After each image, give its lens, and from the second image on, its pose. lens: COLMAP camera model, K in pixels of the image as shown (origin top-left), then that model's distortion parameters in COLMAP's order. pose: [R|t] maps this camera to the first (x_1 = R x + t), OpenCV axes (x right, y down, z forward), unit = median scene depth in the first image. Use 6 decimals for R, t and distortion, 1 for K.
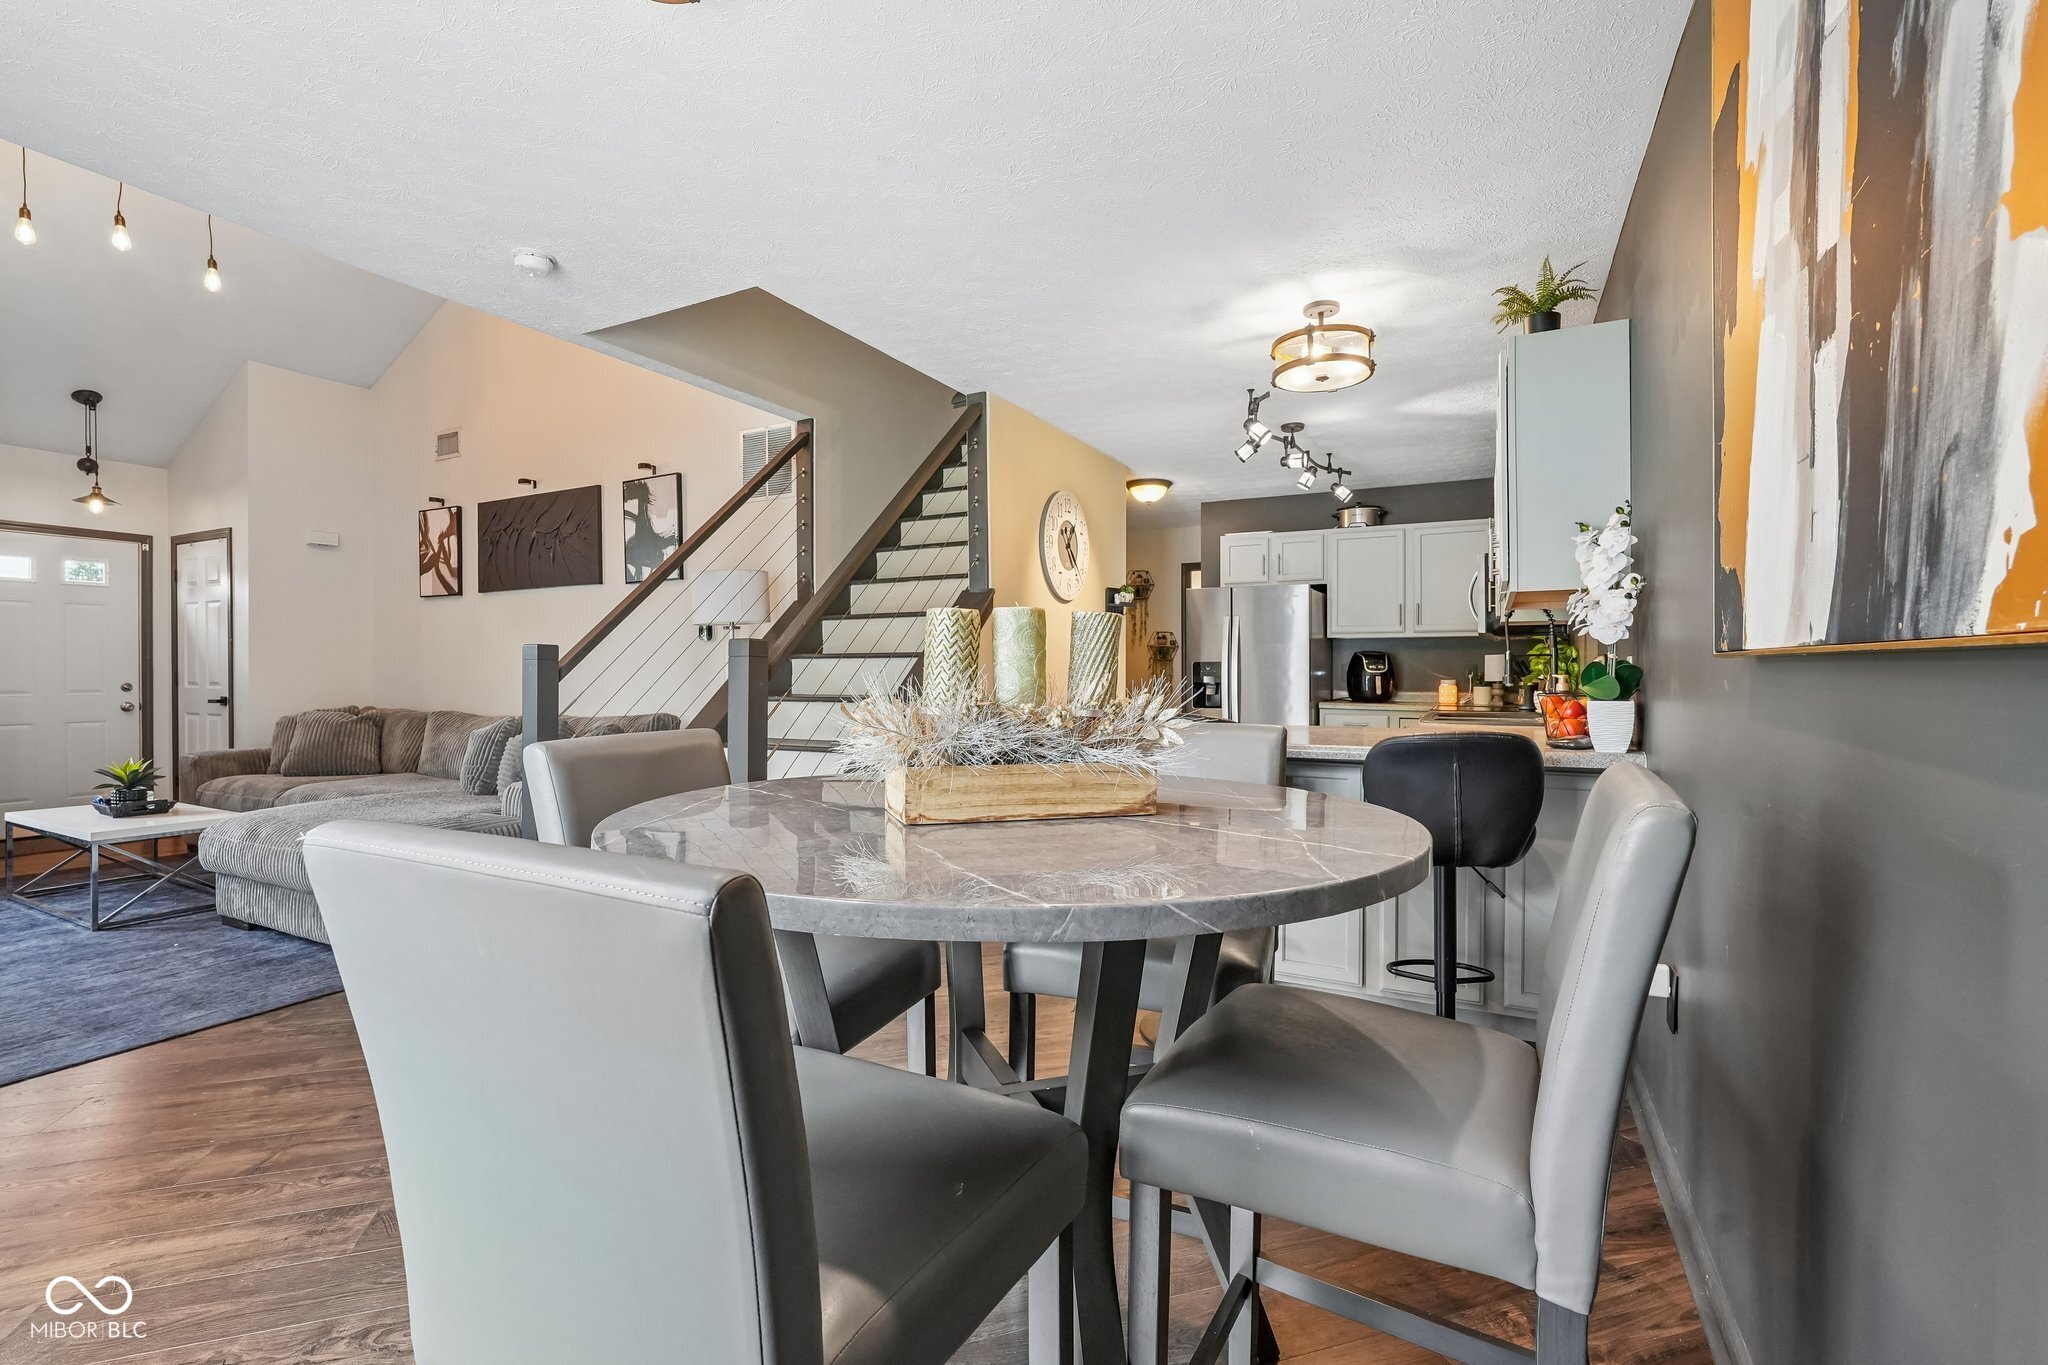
lens RADIAL K [[912.2, 0, 1016.0], [0, 912.2, 674.0], [0, 0, 1]] dist [-0.018564, 0.008017]
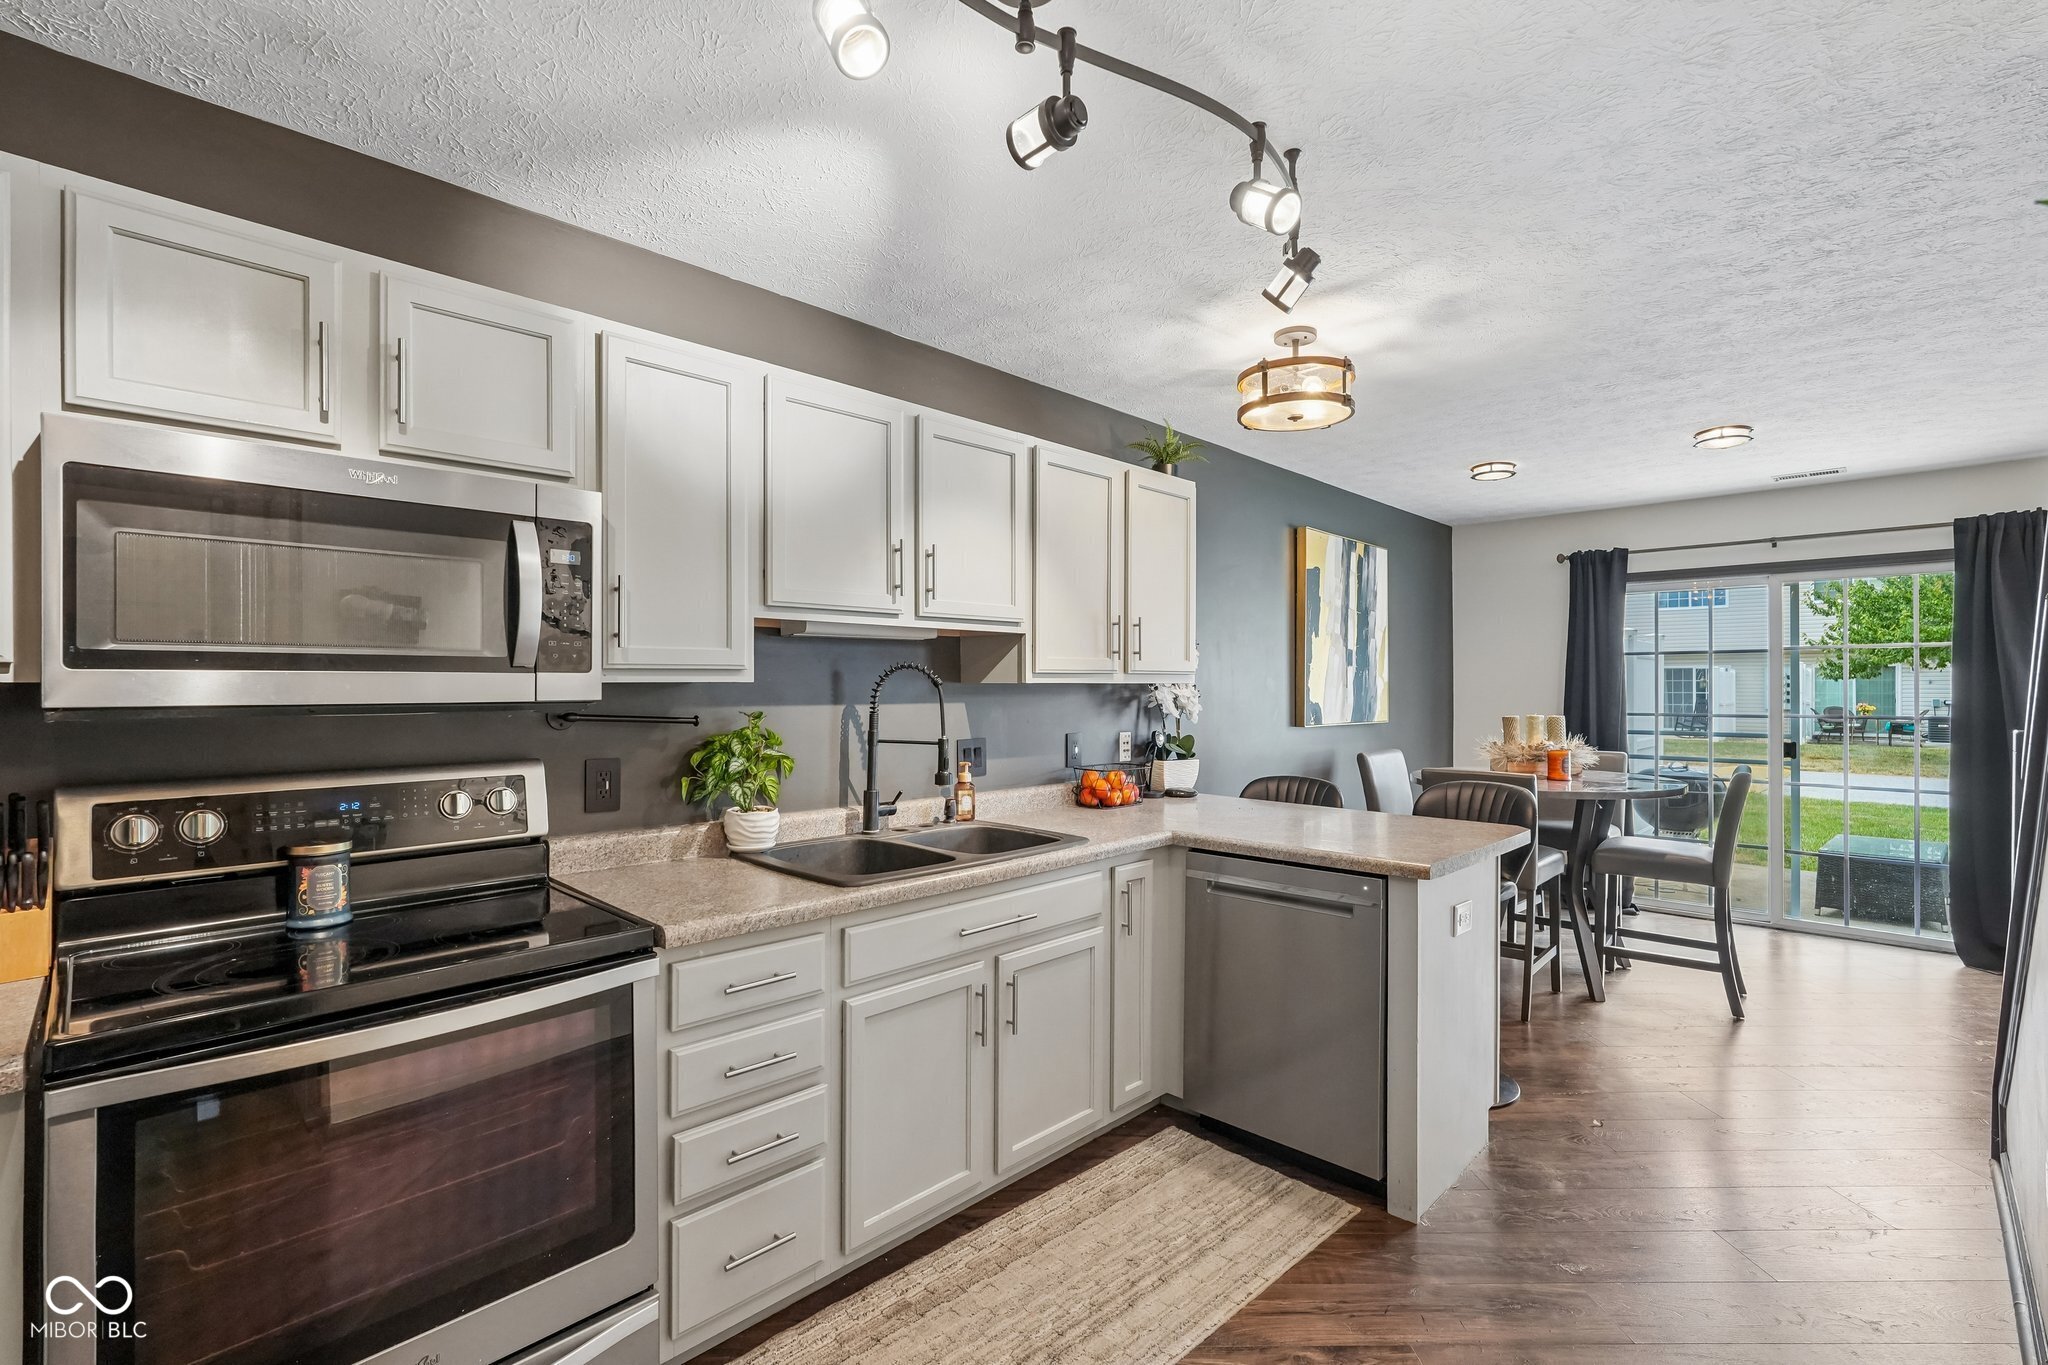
lens RADIAL K [[912.2, 0, 1019.5], [0, 912.2, 679.4], [0, 0, 1]] dist [-0.018564, 0.008017]
pose [[-0.956147, 0.001778, 0.292882, 0.180540], [0.000485, 0.999990, -0.004487, -0.040150], [-0.292887, -0.004149, -0.956138, 1.015633]]
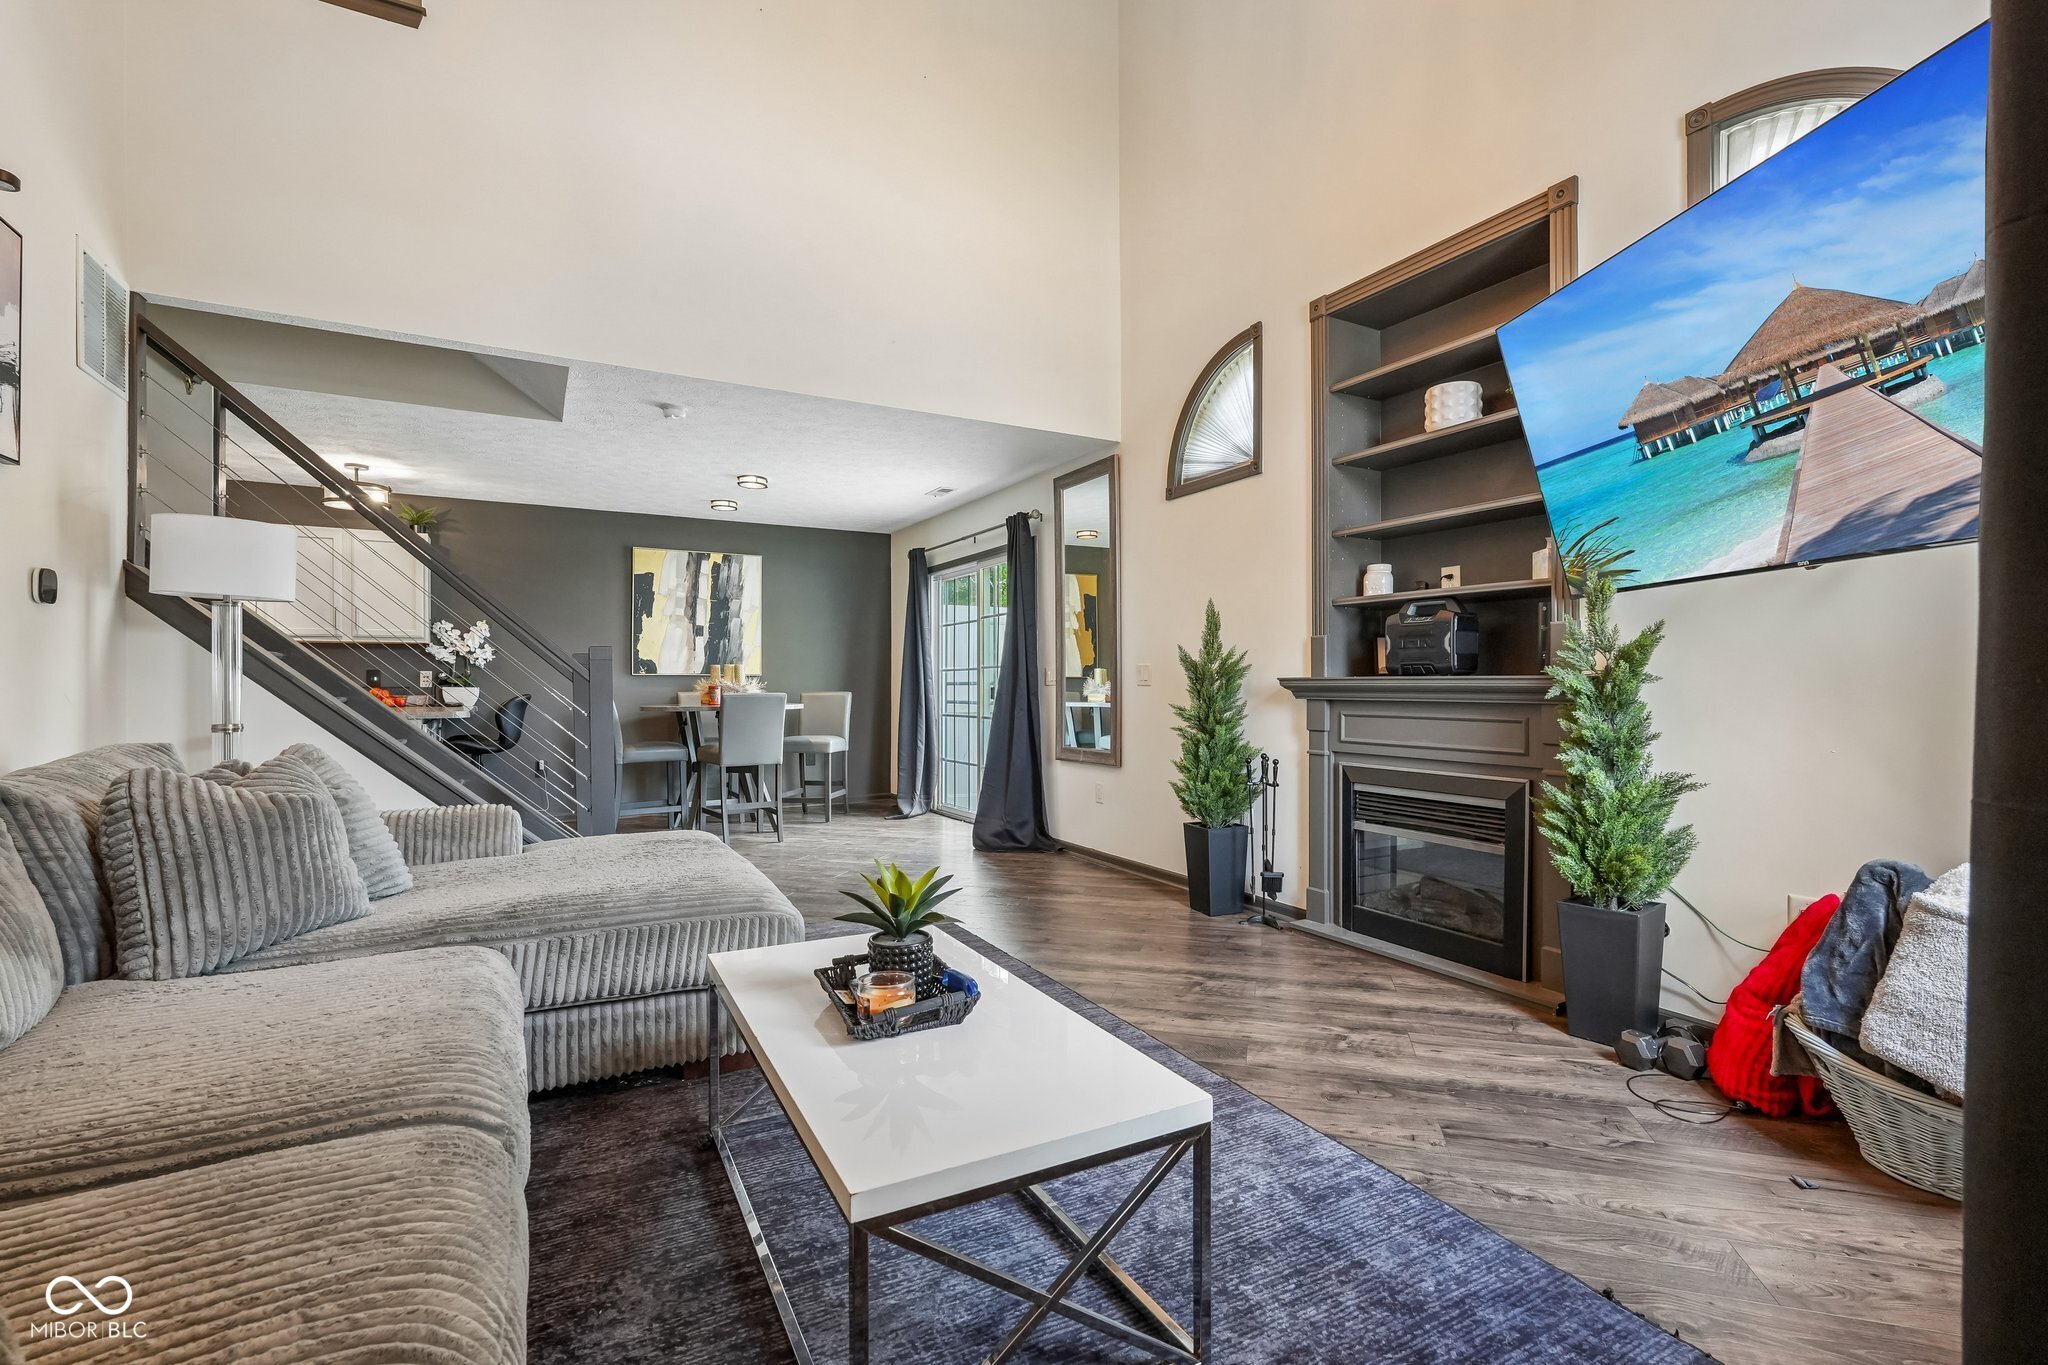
lens RADIAL K [[912.2, 0, 1028.1], [0, 912.2, 685.2], [0, 0, 1]] dist [-0.018564, 0.008017]
pose [[-0.839614, 0.000772, 0.543183, -0.903622], [0.002473, 0.999994, 0.002401, 0.008167], [-0.543178, 0.003359, -0.839611, 0.943227]]
